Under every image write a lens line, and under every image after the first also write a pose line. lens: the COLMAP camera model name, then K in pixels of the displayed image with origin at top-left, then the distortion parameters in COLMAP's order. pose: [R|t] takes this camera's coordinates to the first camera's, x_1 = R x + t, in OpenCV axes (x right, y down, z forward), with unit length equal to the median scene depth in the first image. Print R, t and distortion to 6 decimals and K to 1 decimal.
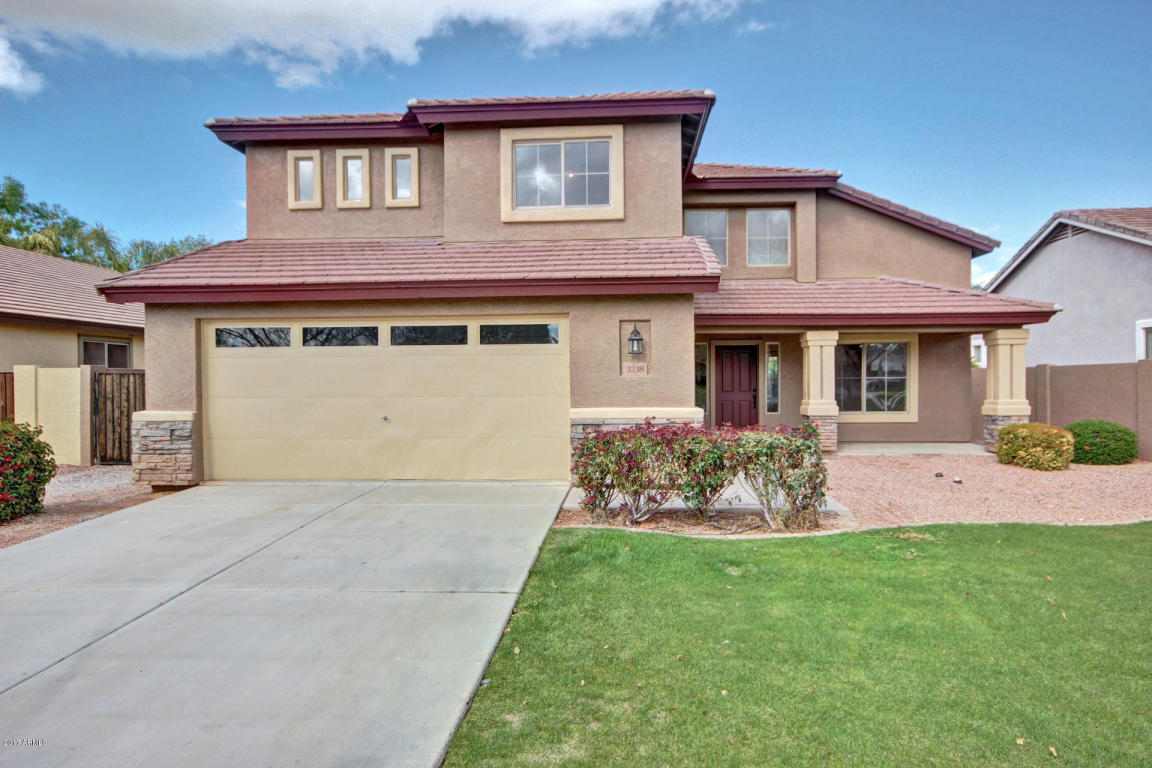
lens RADIAL K [[691.3, 0, 583.6], [0, 691.3, 381.3], [0, 0, 1]] dist [0.015159, 0.006523]
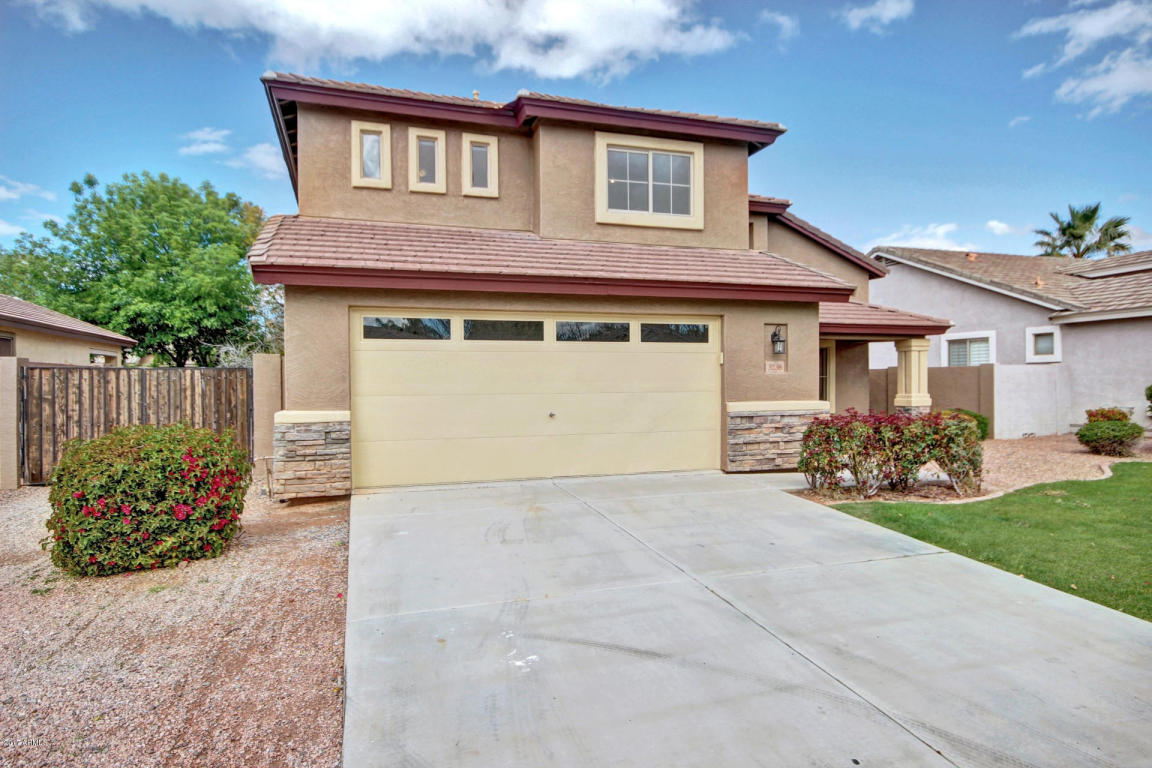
lens RADIAL K [[691.3, 0, 588.8], [0, 691.3, 381.1], [0, 0, 1]] dist [0.015159, 0.006523]
pose [[0.923430, 0.000437, 0.383765, -0.497807], [-0.000145, 1.000000, -0.000788, 0.004856], [-0.383766, 0.000672, 0.923430, 0.056817]]
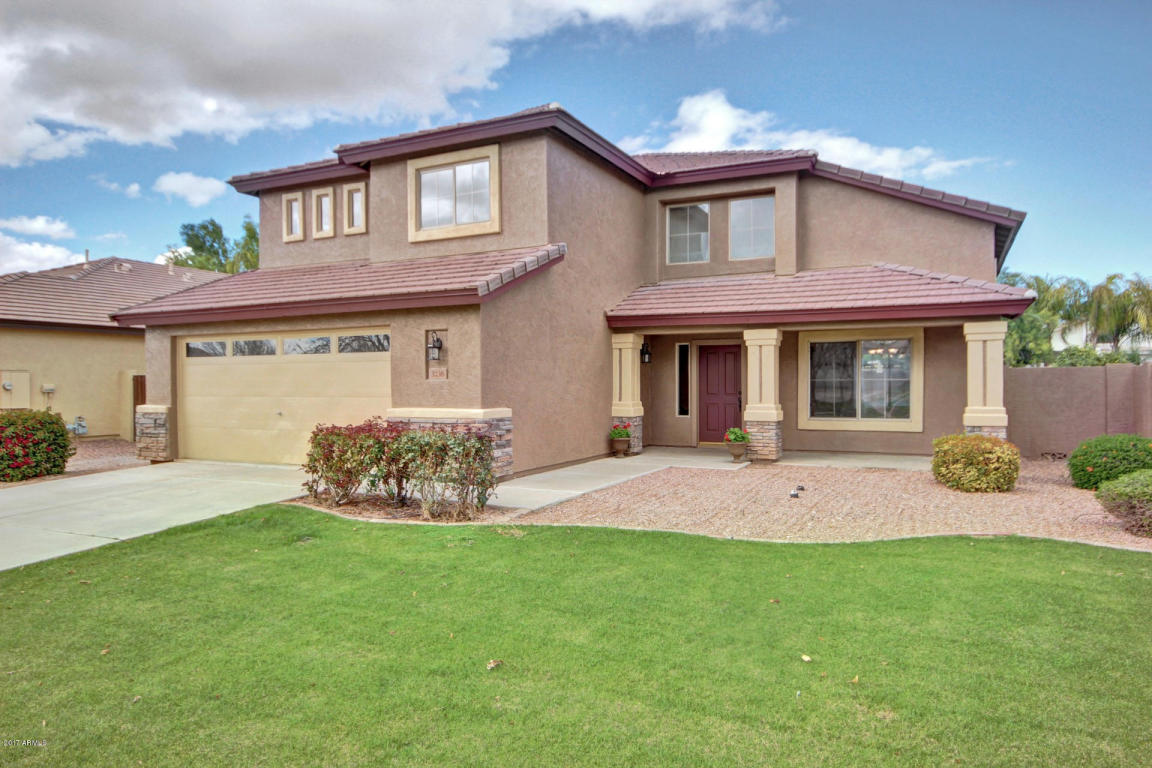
lens RADIAL K [[736.7, 0, 580.6], [0, 736.7, 387.4], [0, 0, 1]] dist [0.026273, -0.001138]
pose [[0.920935, 0.005171, -0.389683, 0.582959], [-0.001005, 0.999940, 0.010893, -0.006915], [0.389716, -0.009640, 0.920885, -0.003178]]
